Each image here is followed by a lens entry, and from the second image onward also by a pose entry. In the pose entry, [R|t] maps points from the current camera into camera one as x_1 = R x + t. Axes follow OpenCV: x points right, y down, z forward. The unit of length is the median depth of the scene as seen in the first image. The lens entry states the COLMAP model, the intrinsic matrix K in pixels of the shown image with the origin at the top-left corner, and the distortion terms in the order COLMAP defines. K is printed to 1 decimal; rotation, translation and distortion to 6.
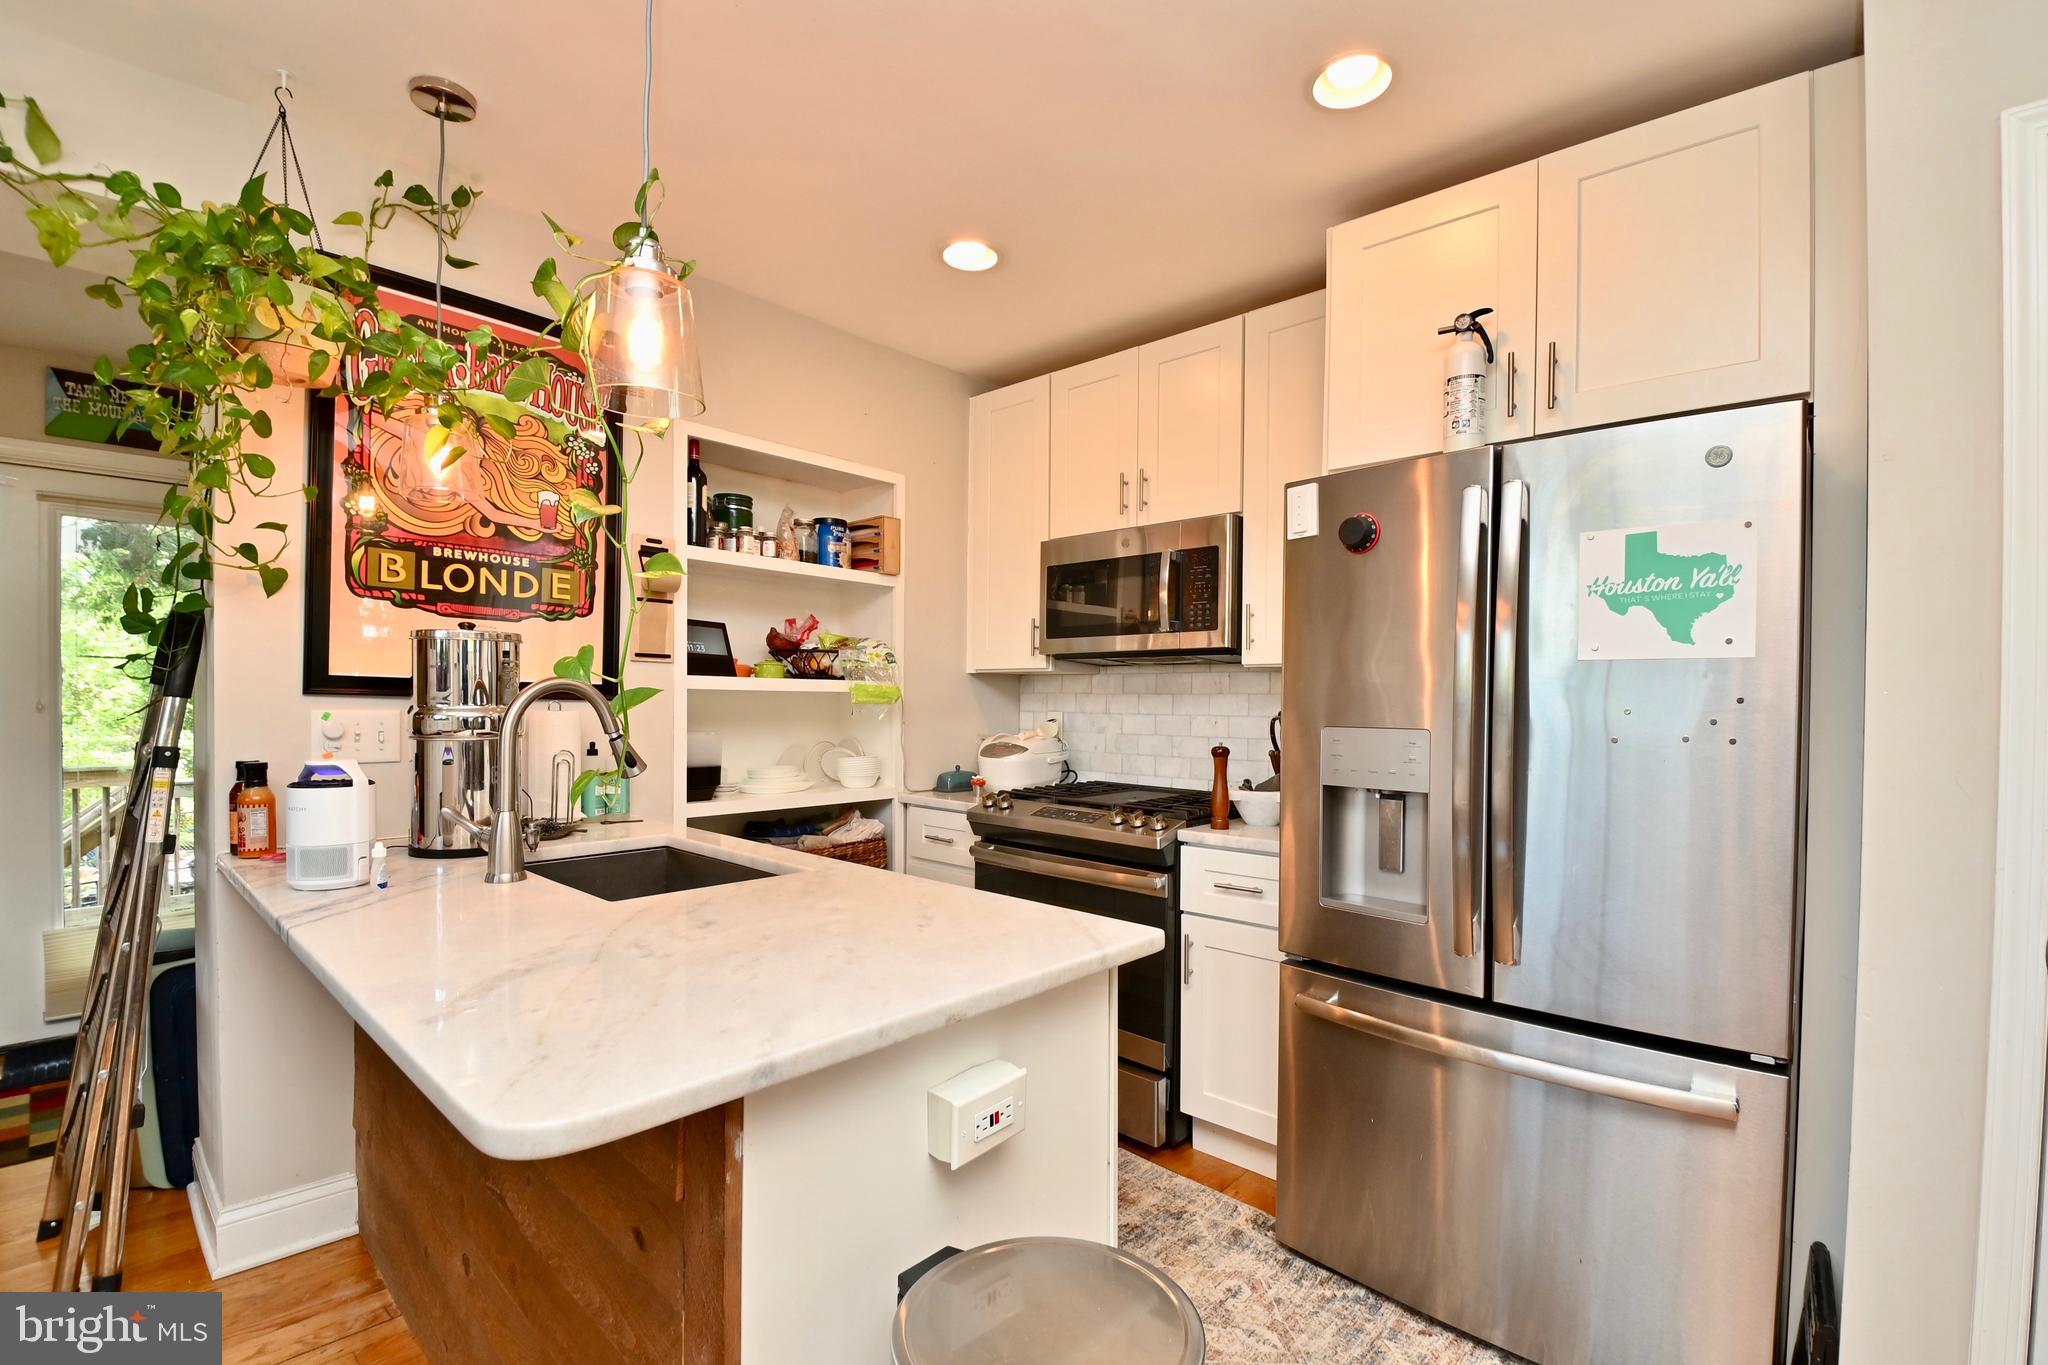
lens RADIAL K [[901.2, 0, 1049.4], [0, 901.2, 717.7], [0, 0, 1]] dist [0.006649, -0.016970]
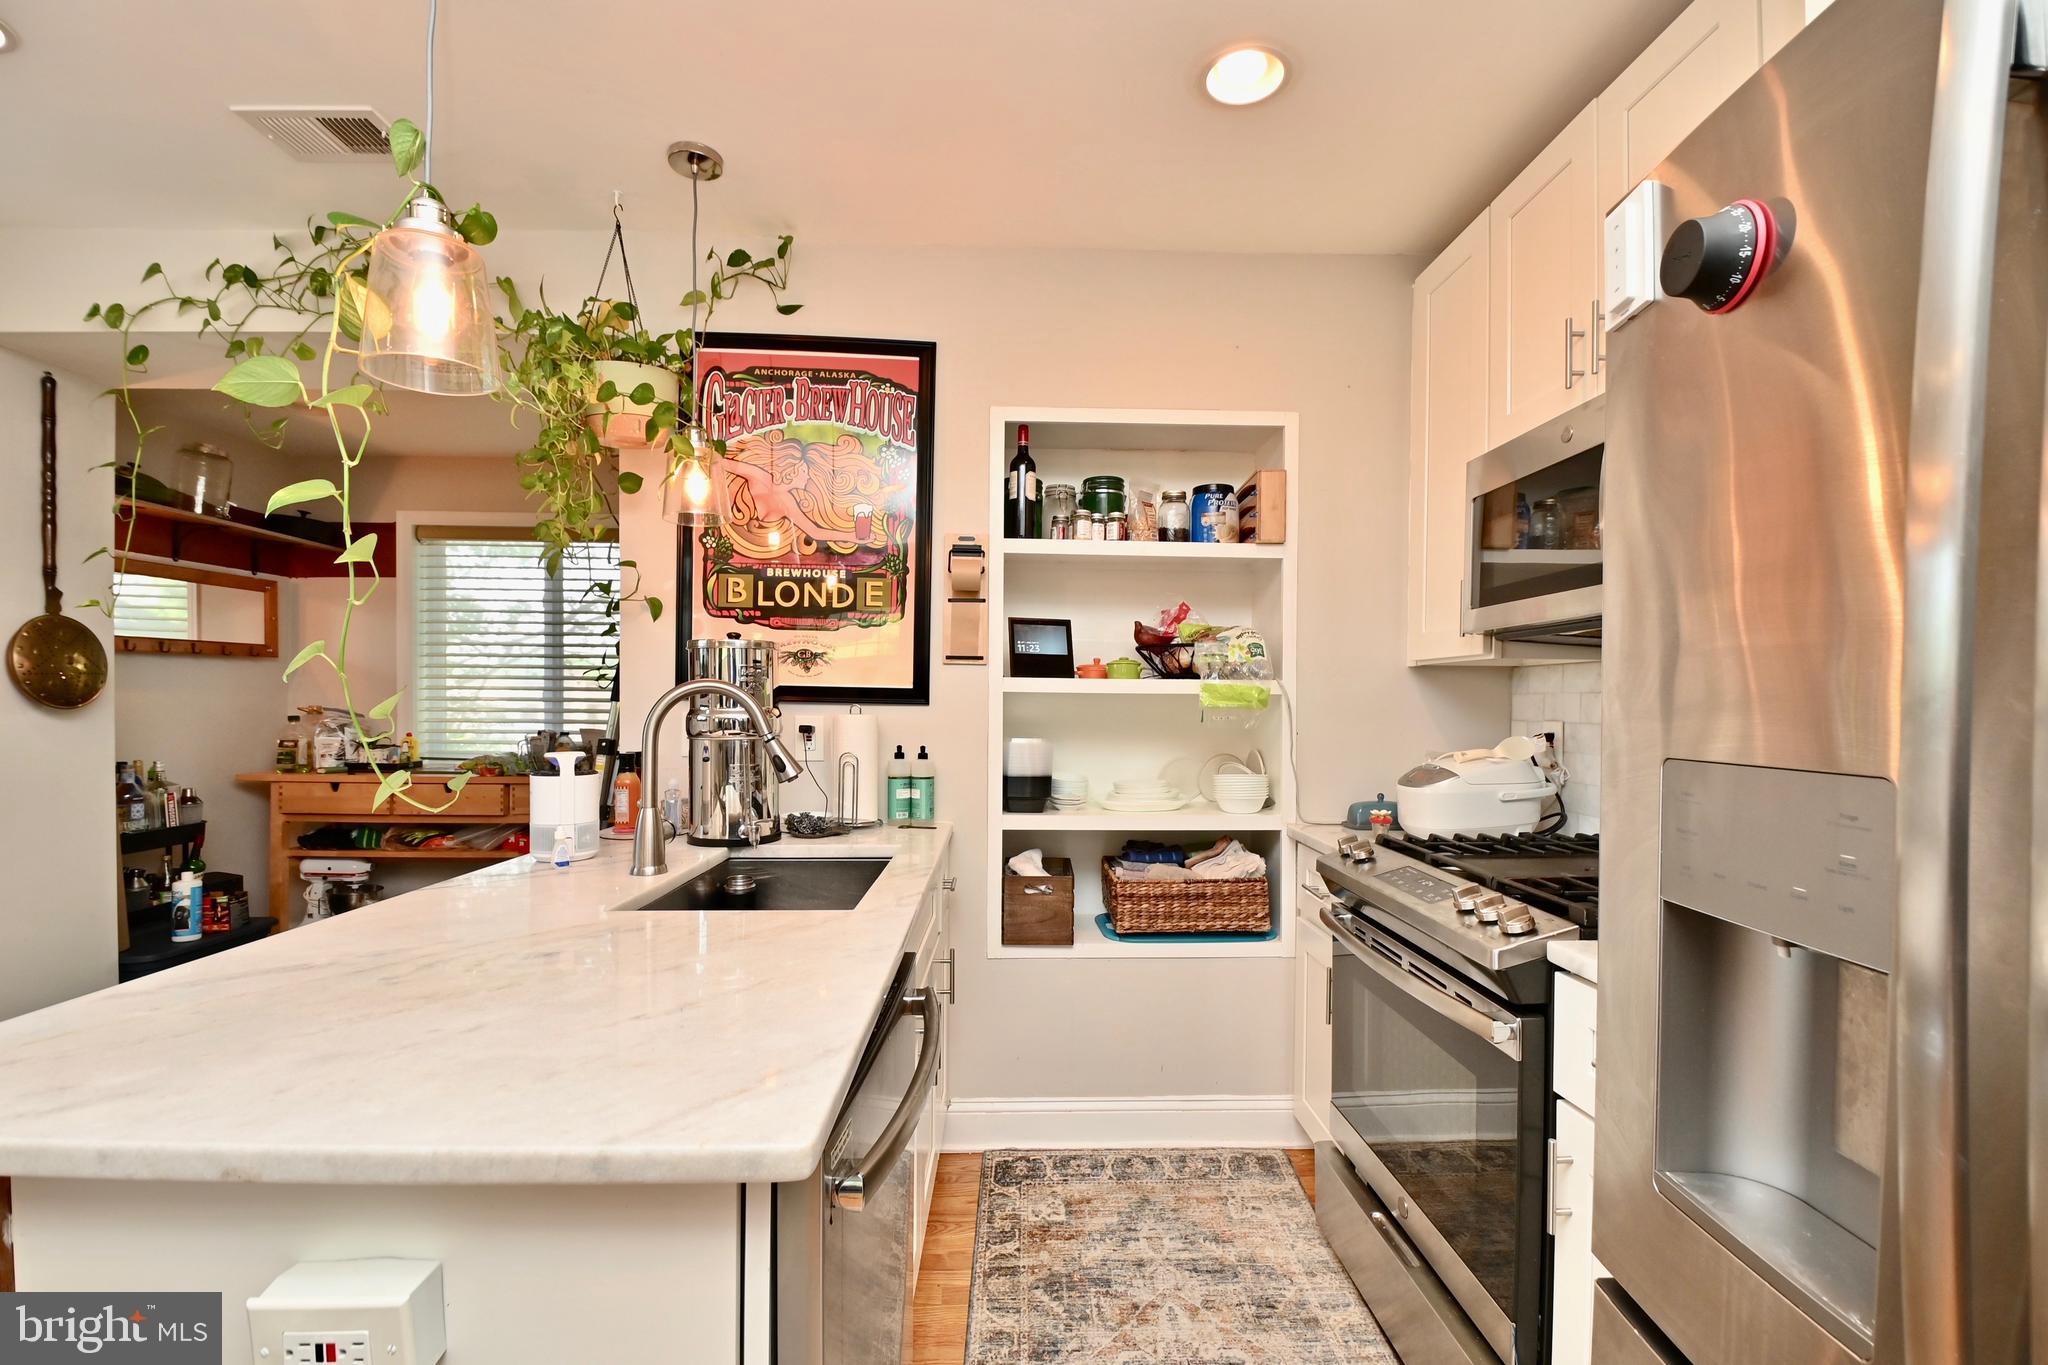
lens RADIAL K [[901.2, 0, 1038.1], [0, 901.2, 719.1], [0, 0, 1]] dist [0.006649, -0.016970]
pose [[0.690010, 0.009248, -0.723741, 0.304992], [-0.014312, 0.999897, -0.000868, -0.003725], [0.723659, 0.010957, 0.690071, 0.384765]]
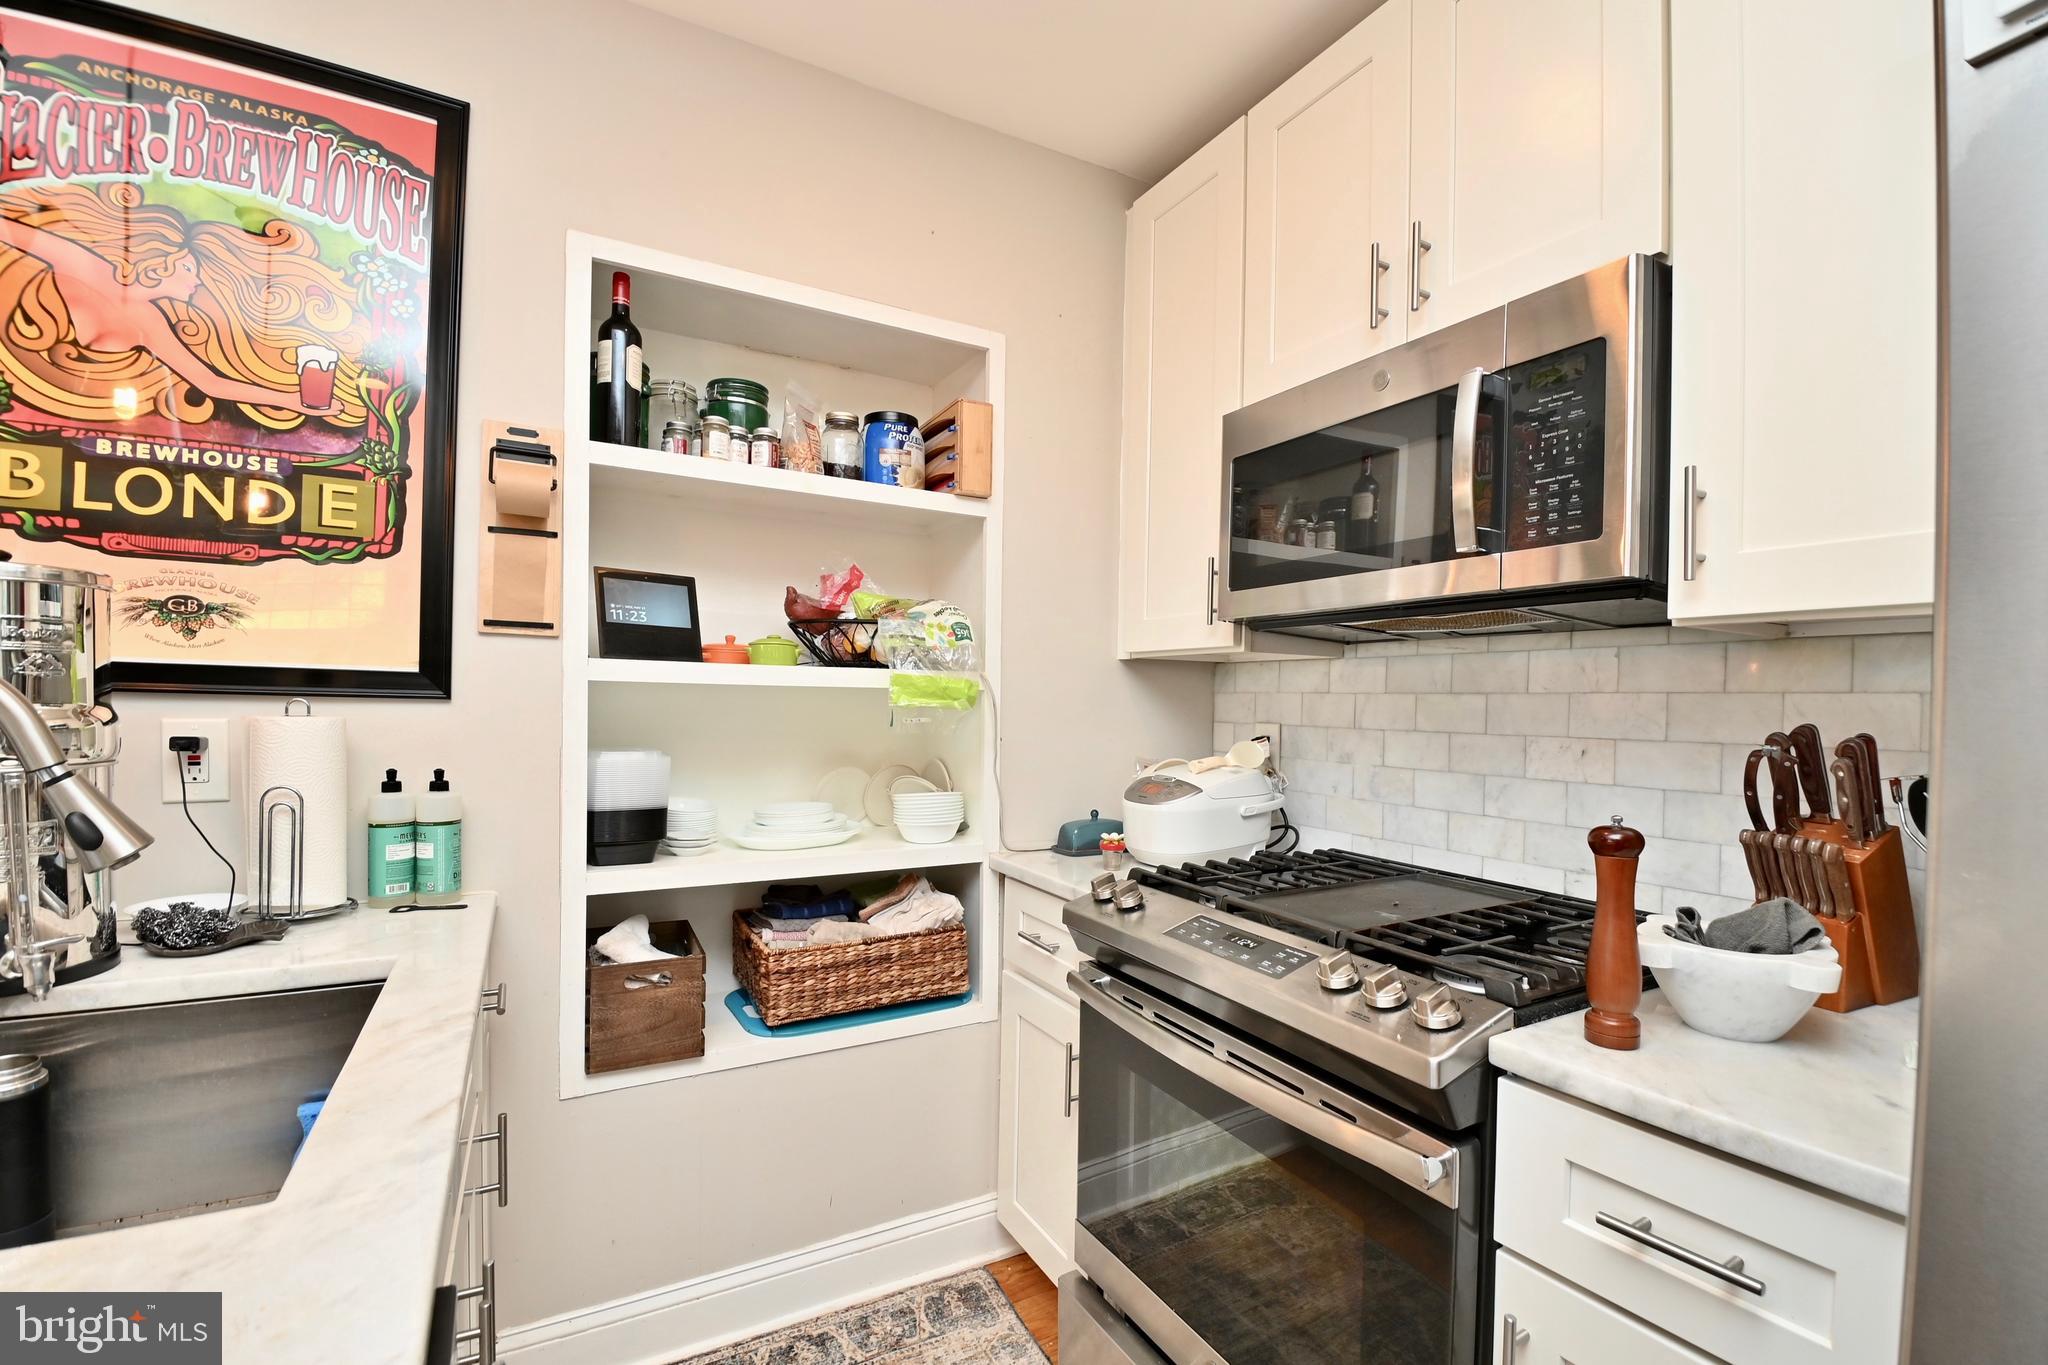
lens RADIAL K [[901.2, 0, 1042.3], [0, 901.2, 713.4], [0, 0, 1]] dist [0.006649, -0.016970]
pose [[0.945995, 0.010157, -0.324021, 0.079669], [-0.012895, 0.999897, -0.006305, -0.010675], [0.323924, 0.010143, 0.946029, 0.536627]]
